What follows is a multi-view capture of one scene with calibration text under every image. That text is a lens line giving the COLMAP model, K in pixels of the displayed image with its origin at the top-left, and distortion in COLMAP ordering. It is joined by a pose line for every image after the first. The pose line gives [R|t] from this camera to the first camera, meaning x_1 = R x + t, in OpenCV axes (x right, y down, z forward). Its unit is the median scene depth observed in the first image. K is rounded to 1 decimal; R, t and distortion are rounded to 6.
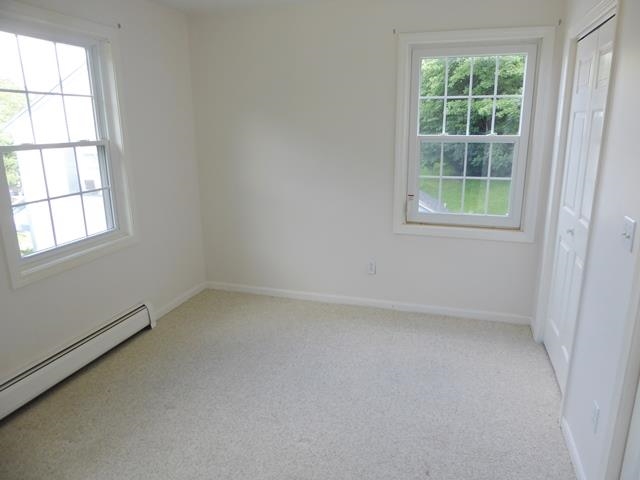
lens RADIAL K [[446.6, 0, 322.6], [0, 446.6, 243.3], [0, 0, 1]] dist [-0.041629, 0.019779]
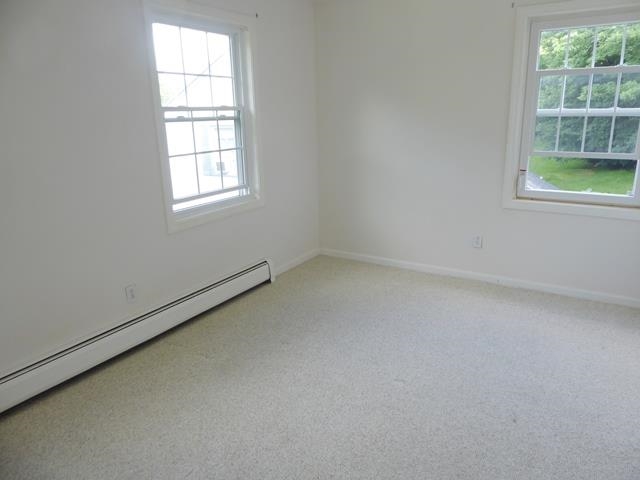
lens RADIAL K [[446.6, 0, 325.6], [0, 446.6, 239.1], [0, 0, 1]] dist [-0.041629, 0.019779]
pose [[0.969572, 0.054367, -0.238691, 0.017958], [-0.050441, 0.998473, 0.022528, 0.055290], [0.239552, -0.009802, 0.970834, -0.084605]]
